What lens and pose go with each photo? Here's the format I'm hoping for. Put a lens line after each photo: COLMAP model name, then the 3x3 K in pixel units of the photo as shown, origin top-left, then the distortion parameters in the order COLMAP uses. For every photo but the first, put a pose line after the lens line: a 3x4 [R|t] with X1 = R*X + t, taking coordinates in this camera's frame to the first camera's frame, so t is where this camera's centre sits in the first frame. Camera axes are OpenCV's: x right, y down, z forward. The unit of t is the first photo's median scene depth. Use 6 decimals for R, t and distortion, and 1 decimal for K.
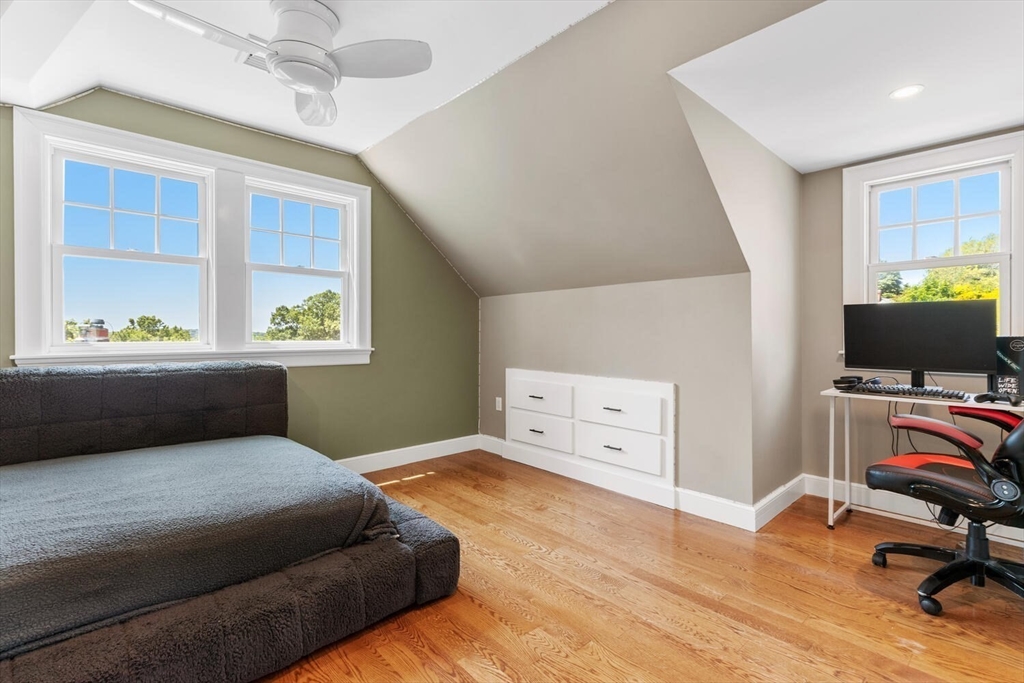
lens RADIAL K [[464.1, 0, 524.2], [0, 464.1, 341.7], [0, 0, 1]] dist [0.003795, 0.000574]
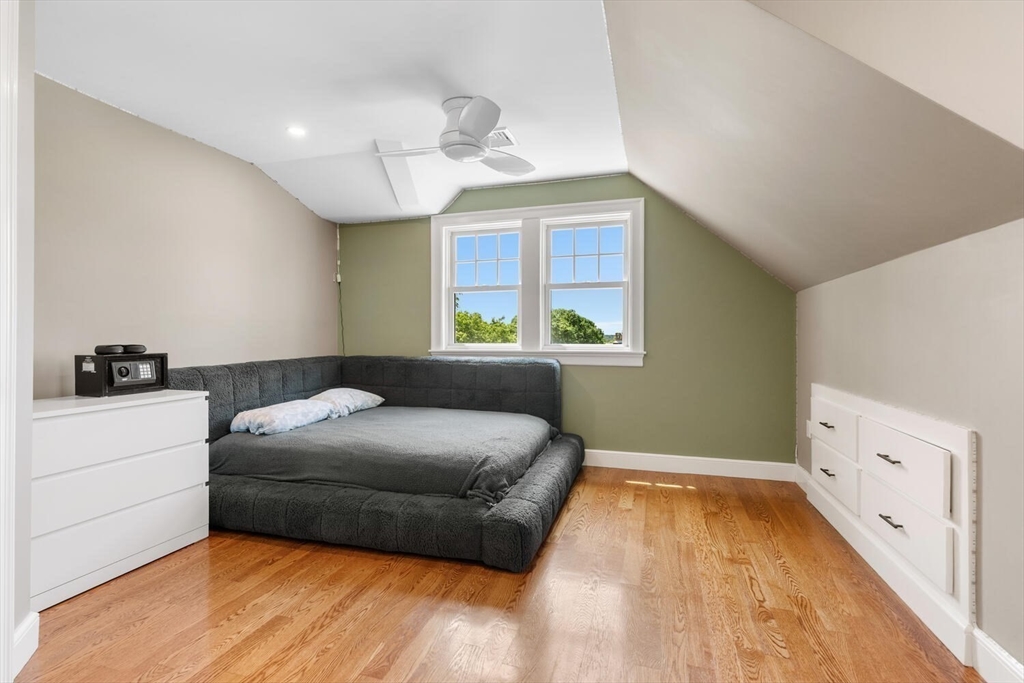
lens RADIAL K [[464.1, 0, 524.2], [0, 464.1, 341.7], [0, 0, 1]] dist [0.003795, 0.000574]
pose [[0.511976, 0.004388, -0.858988, 0.517462], [-0.012412, 0.999920, -0.002289, -0.002970], [0.858910, 0.011834, 0.511990, 0.285456]]
